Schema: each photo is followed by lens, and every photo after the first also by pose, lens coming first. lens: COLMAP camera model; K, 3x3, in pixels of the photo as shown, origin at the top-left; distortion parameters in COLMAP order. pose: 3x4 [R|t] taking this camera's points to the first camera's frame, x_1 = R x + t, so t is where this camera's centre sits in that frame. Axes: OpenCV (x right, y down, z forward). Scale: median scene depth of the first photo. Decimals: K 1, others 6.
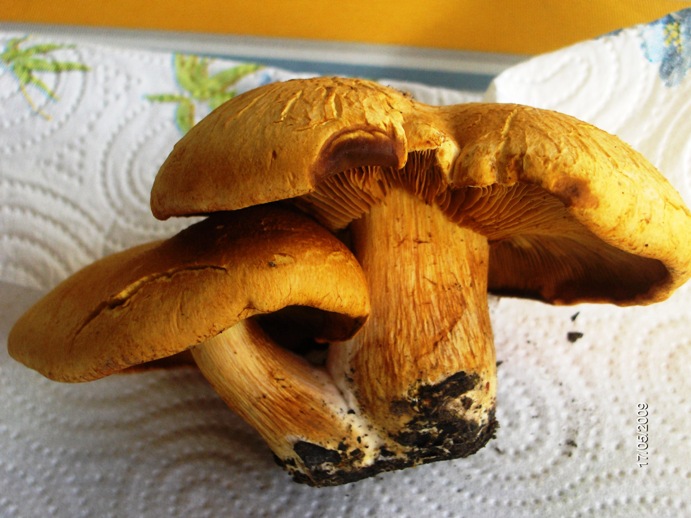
lens RADIAL K [[1225.3, 0, 345.9], [0, 1225.3, 260.2], [0, 0, 1]] dist [-0.158759, 0.000000]
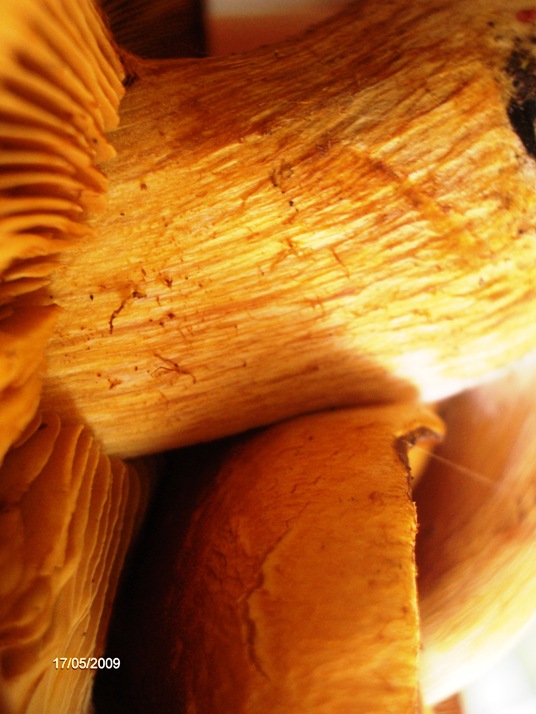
lens RADIAL K [[1266.1, 0, 268.0], [0, 1266.1, 357.2], [0, 0, 1]] dist [-0.158759, 0.000000]
pose [[-0.107729, -0.905434, -0.410590, 0.188368], [0.985469, -0.151806, 0.076199, -0.015857], [-0.131323, -0.396415, 0.908631, 0.654279]]
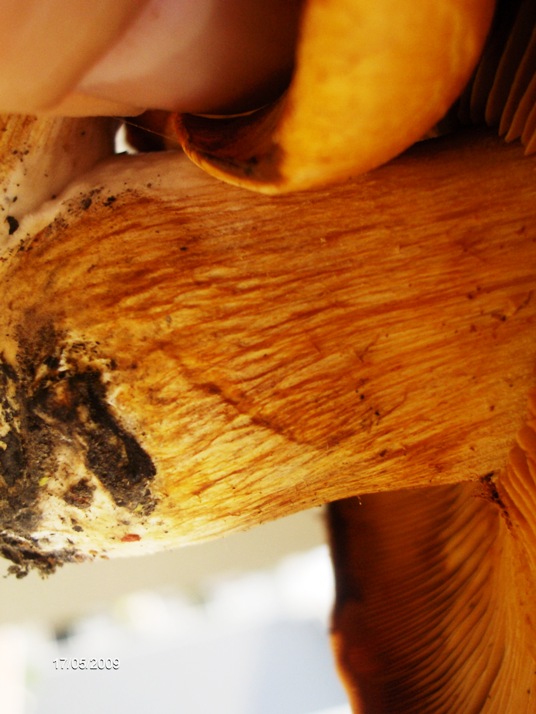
lens RADIAL K [[1266.1, 0, 269.2], [0, 1266.1, 356.1], [0, 0, 1]] dist [-0.158759, 0.000000]
pose [[0.174099, 0.984474, 0.022356, 0.057023], [-0.984482, 0.174518, -0.018417, 0.056475], [-0.022033, -0.018803, 0.999580, 0.598065]]
